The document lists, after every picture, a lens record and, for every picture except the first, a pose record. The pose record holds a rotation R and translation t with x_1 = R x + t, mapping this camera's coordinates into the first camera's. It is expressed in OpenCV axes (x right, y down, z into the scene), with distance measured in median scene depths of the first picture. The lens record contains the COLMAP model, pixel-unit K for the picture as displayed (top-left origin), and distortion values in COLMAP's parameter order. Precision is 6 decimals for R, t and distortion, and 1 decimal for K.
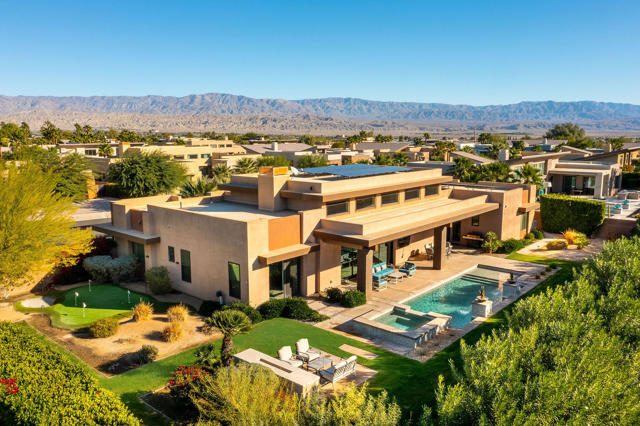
lens RADIAL K [[513.0, 0, 320.0], [0, 513.0, 213.0], [0, 0, 1]] dist [0.000865, 0.001030]
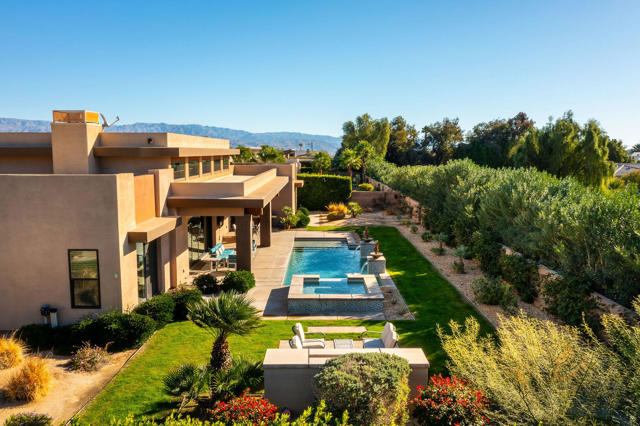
lens RADIAL K [[513.0, 0, 320.0], [0, 513.0, 213.0], [0, 0, 1]] dist [0.000865, 0.001030]
pose [[0.753434, -0.076499, 0.653058, -0.312901], [0.104385, 0.994529, -0.003931, 0.078505], [-0.649184, 0.071131, 0.757298, 0.337549]]
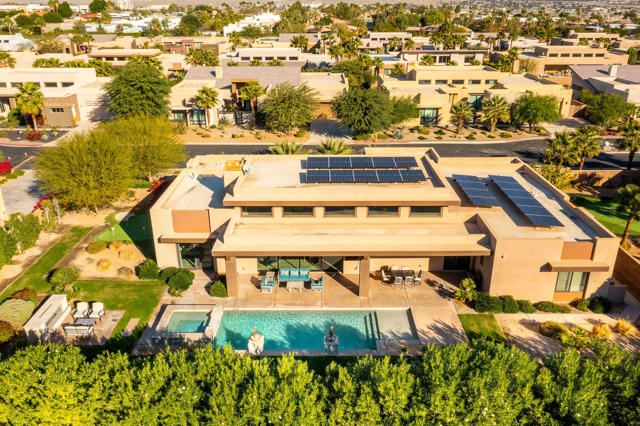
lens RADIAL K [[513.0, 0, 320.0], [0, 513.0, 213.0], [0, 0, 1]] dist [0.000865, 0.001030]
pose [[0.657319, 0.291882, -0.694792, 0.951538], [-0.120720, 0.950826, 0.285232, -0.359985], [0.743880, -0.103613, 0.660232, 0.362847]]
